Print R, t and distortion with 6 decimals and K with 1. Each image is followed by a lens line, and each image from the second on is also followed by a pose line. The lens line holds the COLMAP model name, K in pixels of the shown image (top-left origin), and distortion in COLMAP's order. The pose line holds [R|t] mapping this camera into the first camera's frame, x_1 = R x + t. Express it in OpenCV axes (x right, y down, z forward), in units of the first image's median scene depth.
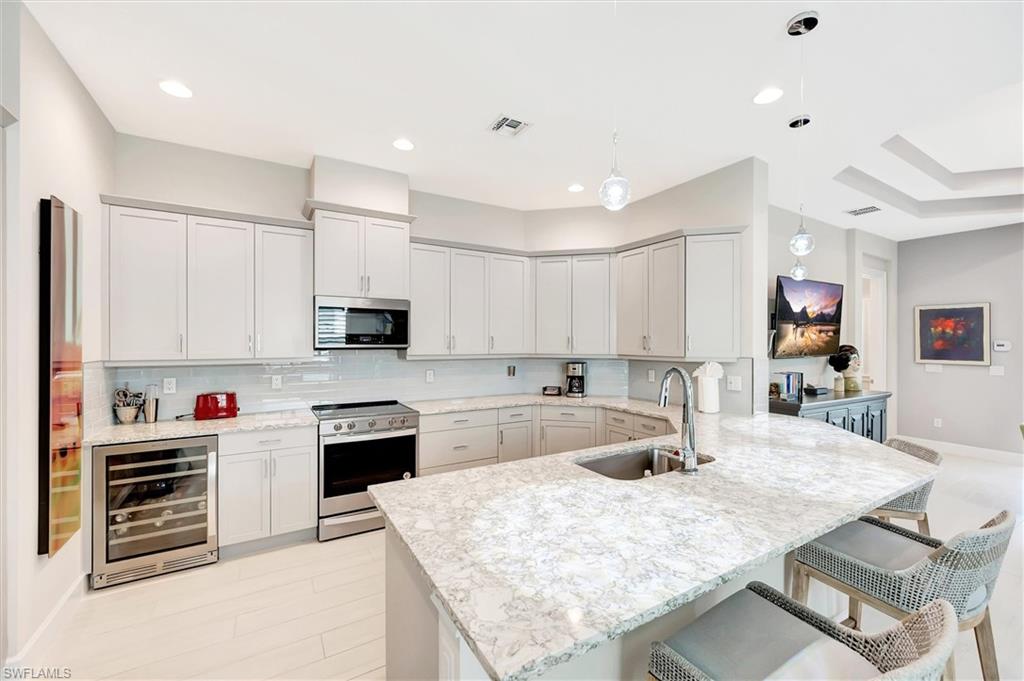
lens RADIAL K [[409.3, 0, 522.4], [0, 409.3, 340.9], [0, 0, 1]] dist [-0.002078, 0.000759]
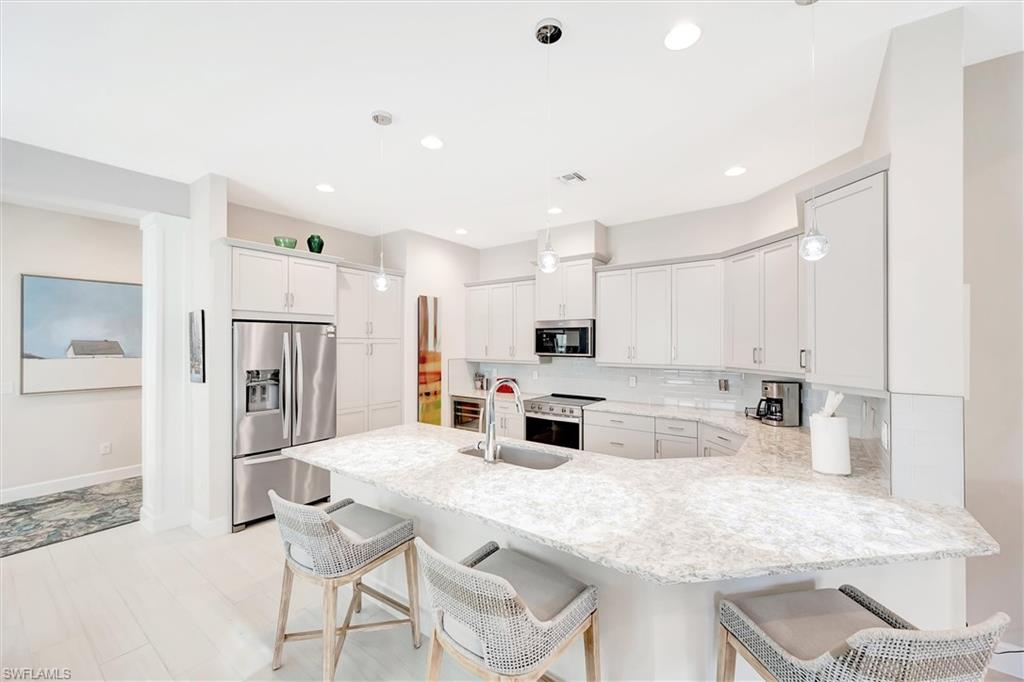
lens RADIAL K [[409.3, 0, 515.9], [0, 409.3, 341.9], [0, 0, 1]] dist [-0.002078, 0.000759]
pose [[0.386212, -0.003650, -0.922403, 0.684946], [0.001432, 0.999993, -0.003357, -0.020823], [0.922409, -0.000025, 0.386215, 0.248967]]
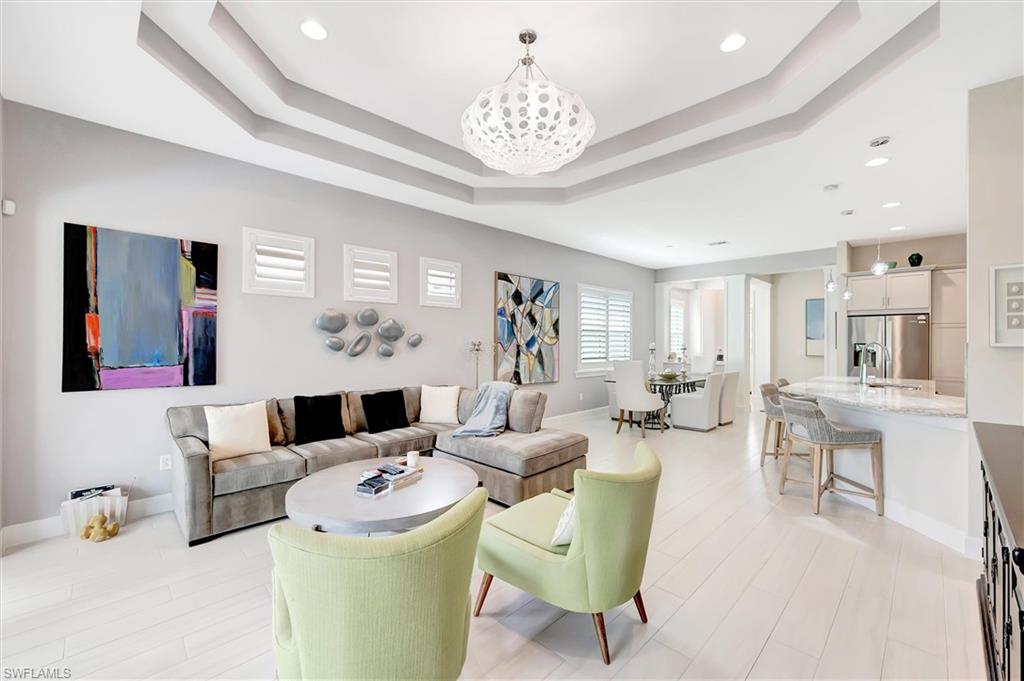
lens RADIAL K [[409.3, 0, 513.5], [0, 409.3, 347.3], [0, 0, 1]] dist [-0.002078, 0.000759]
pose [[-0.971830, -0.002299, -0.235674, 1.280531], [-0.005897, 0.999877, 0.014563, 0.032706], [0.235611, 0.015543, -0.971723, 1.214611]]
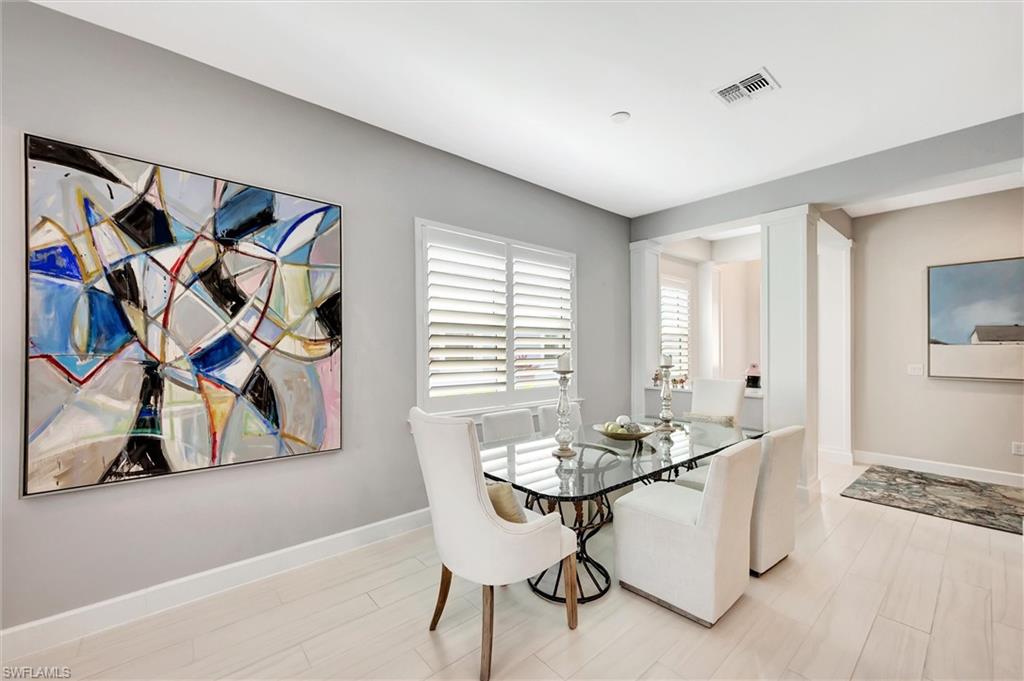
lens RADIAL K [[409.3, 0, 509.2], [0, 409.3, 350.0], [0, 0, 1]] dist [-0.002078, 0.000759]
pose [[-0.985711, -0.003087, -0.168416, 0.591664], [-0.004393, 0.999963, 0.007379, 0.025943], [0.168387, 0.008013, -0.985688, 0.403952]]
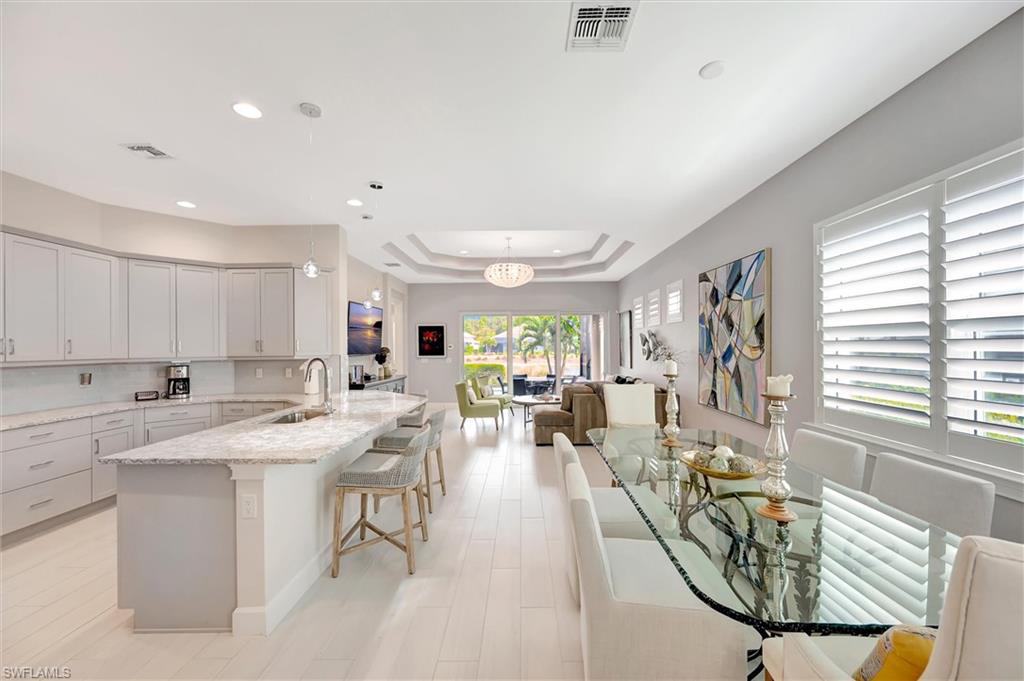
lens RADIAL K [[409.3, 0, 508.9], [0, 409.3, 351.1], [0, 0, 1]] dist [-0.002078, 0.000759]
pose [[0.547192, -0.015820, 0.836858, -0.291863], [0.008059, 0.999875, 0.013632, 0.008372], [-0.836969, -0.000715, 0.547250, -0.290024]]
